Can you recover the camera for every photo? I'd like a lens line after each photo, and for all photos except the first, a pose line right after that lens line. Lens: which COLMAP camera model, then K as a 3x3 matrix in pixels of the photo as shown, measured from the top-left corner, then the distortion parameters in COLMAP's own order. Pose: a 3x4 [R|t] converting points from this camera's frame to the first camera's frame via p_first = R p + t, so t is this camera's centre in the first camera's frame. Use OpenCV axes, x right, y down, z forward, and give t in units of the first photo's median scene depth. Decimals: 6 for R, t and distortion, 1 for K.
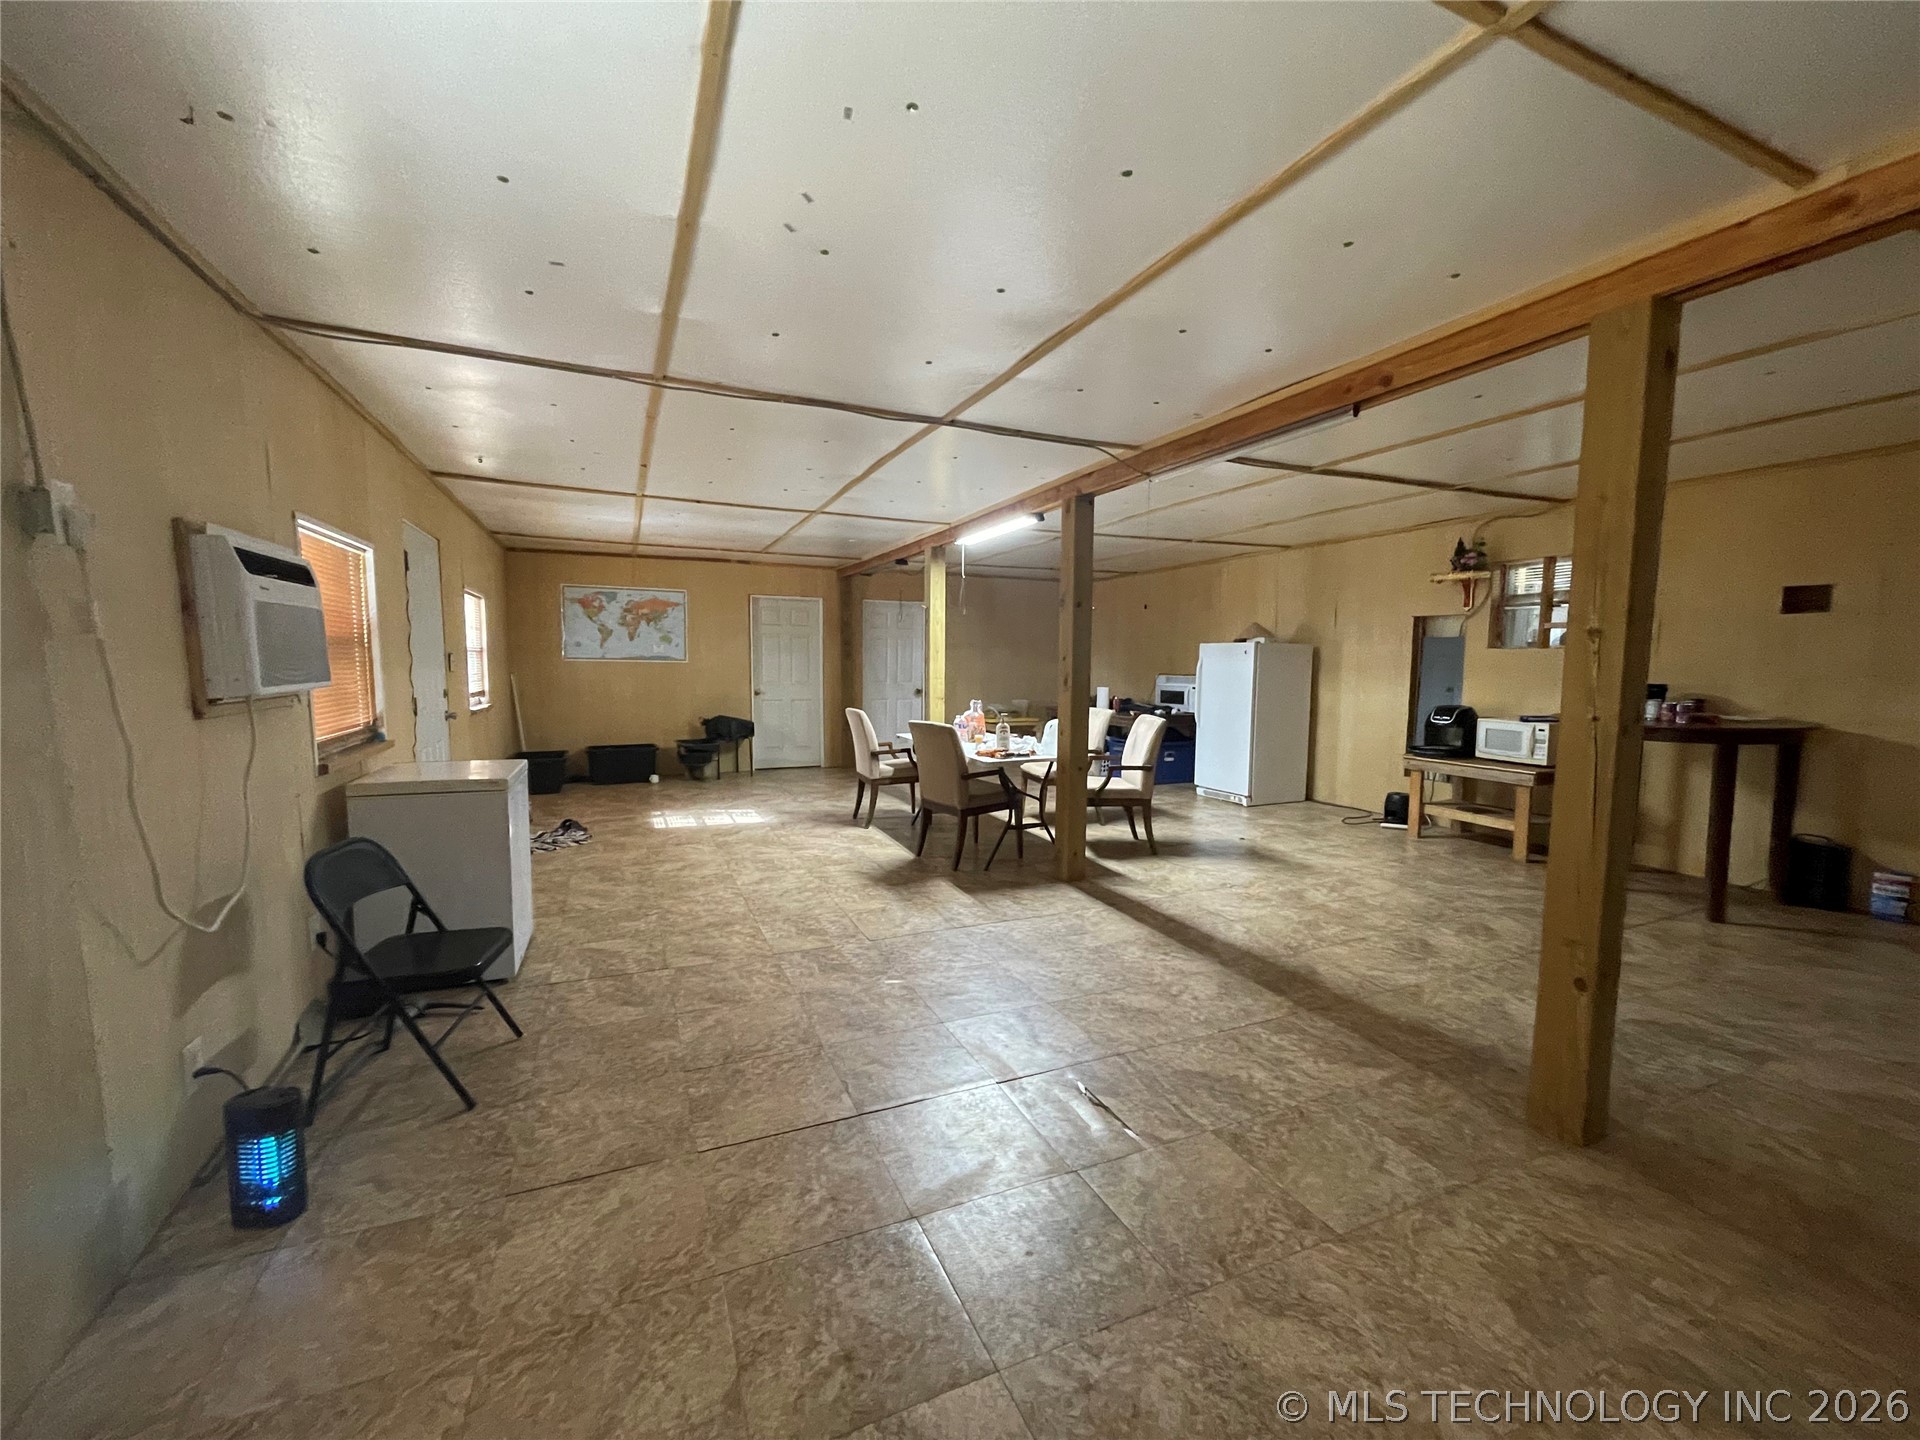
lens RADIAL K [[769.2, 0, 956.3], [0, 769.2, 731.2], [0, 0, 1]] dist [0.000147, -0.001012]
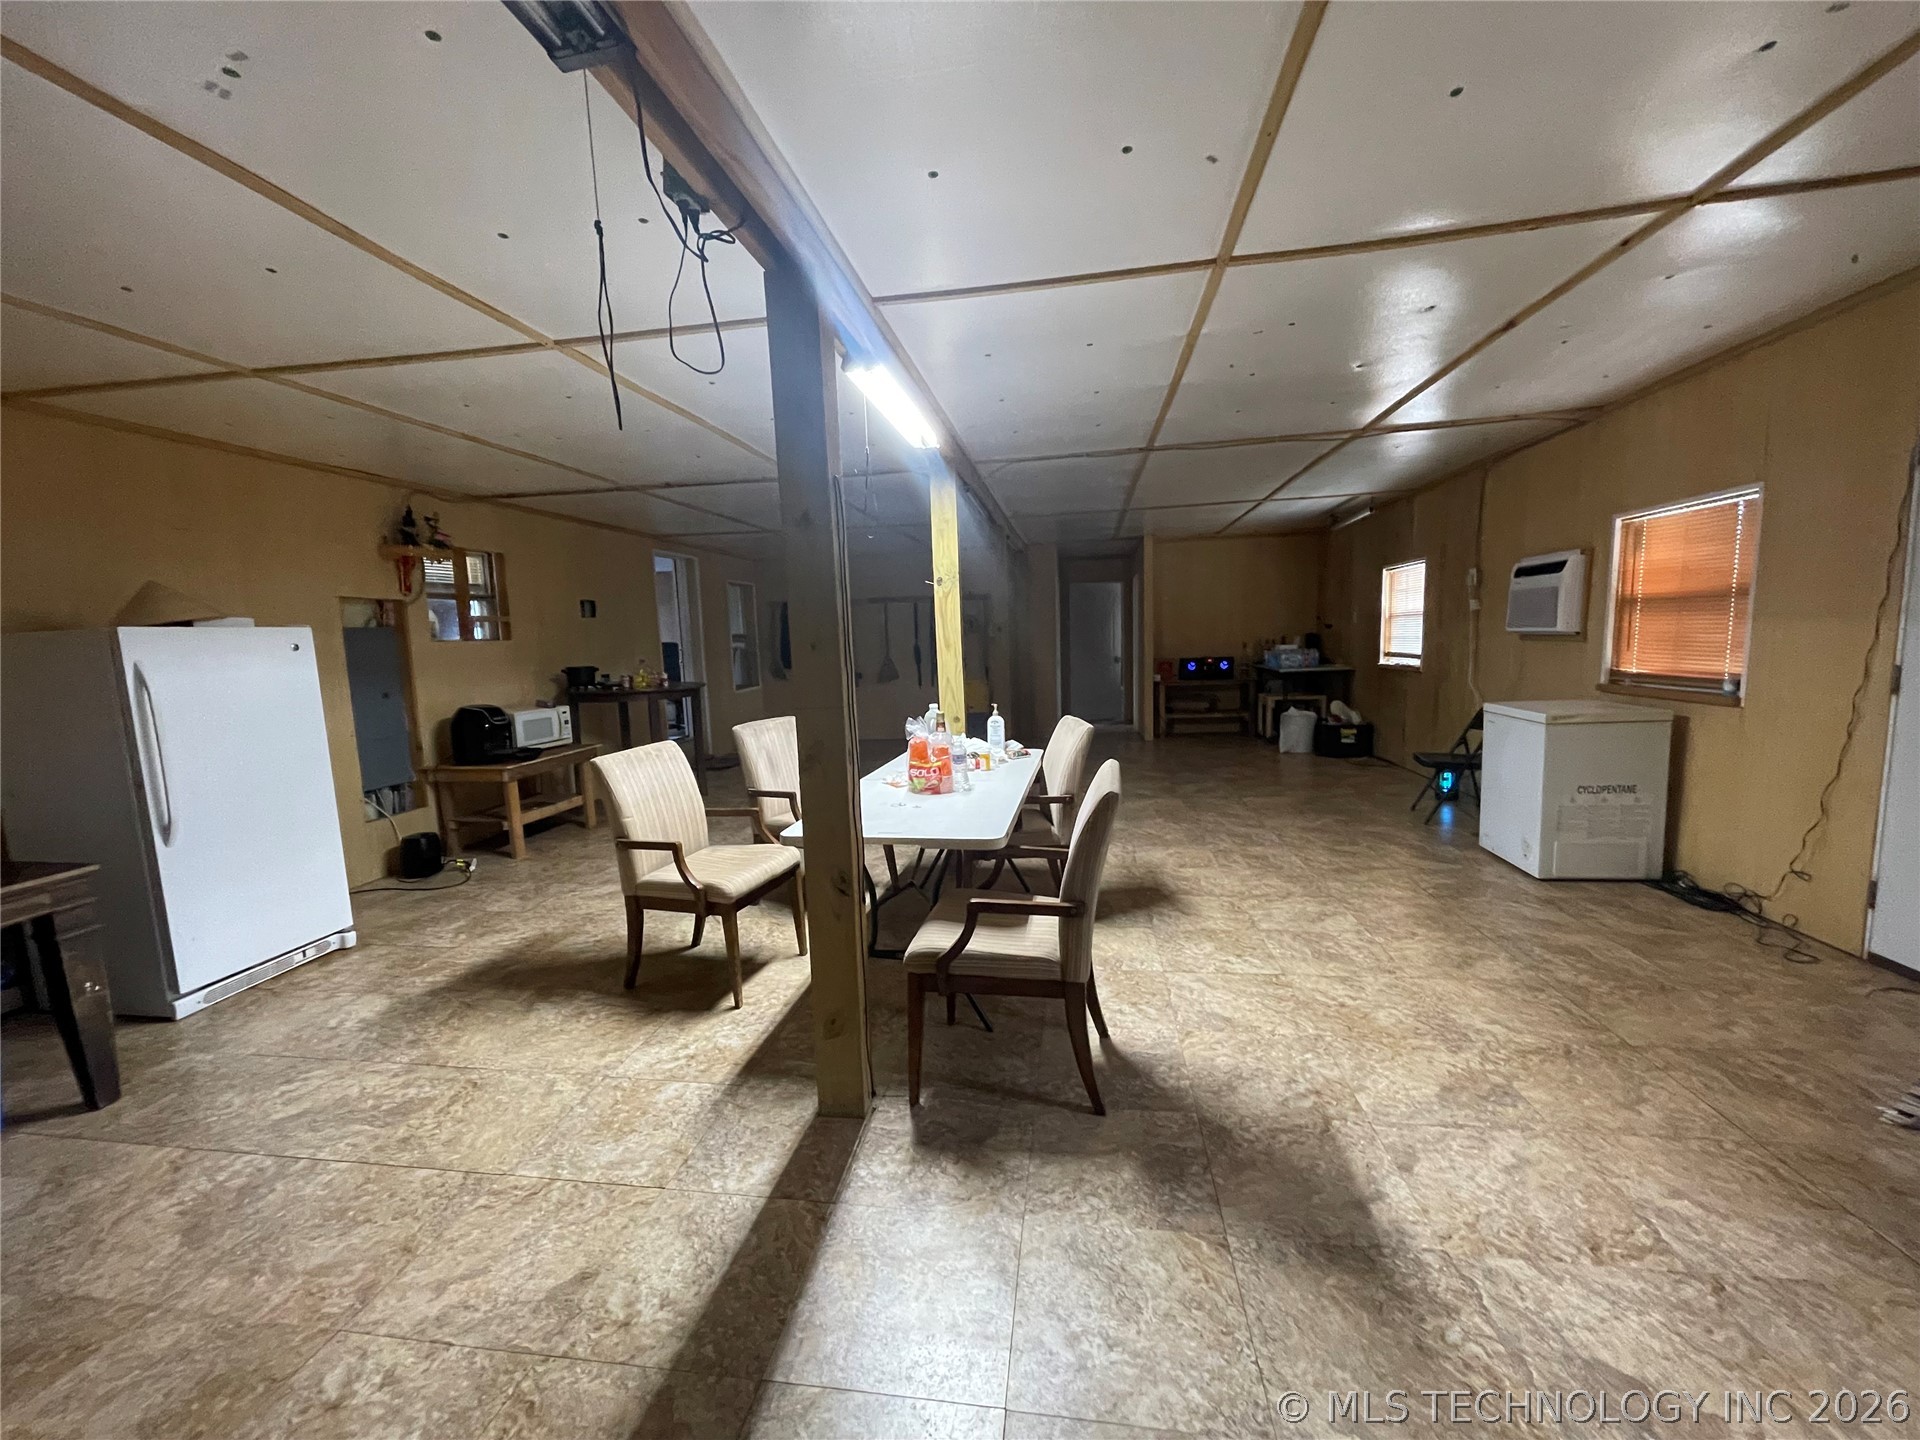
lens RADIAL K [[769.2, 0, 956.3], [0, 769.2, 731.2], [0, 0, 1]] dist [0.000147, -0.001012]
pose [[-0.839428, -0.041870, 0.541856, -0.342766], [0.084952, 0.974663, 0.206918, -0.167627], [-0.536790, 0.219724, -0.814603, 1.709270]]
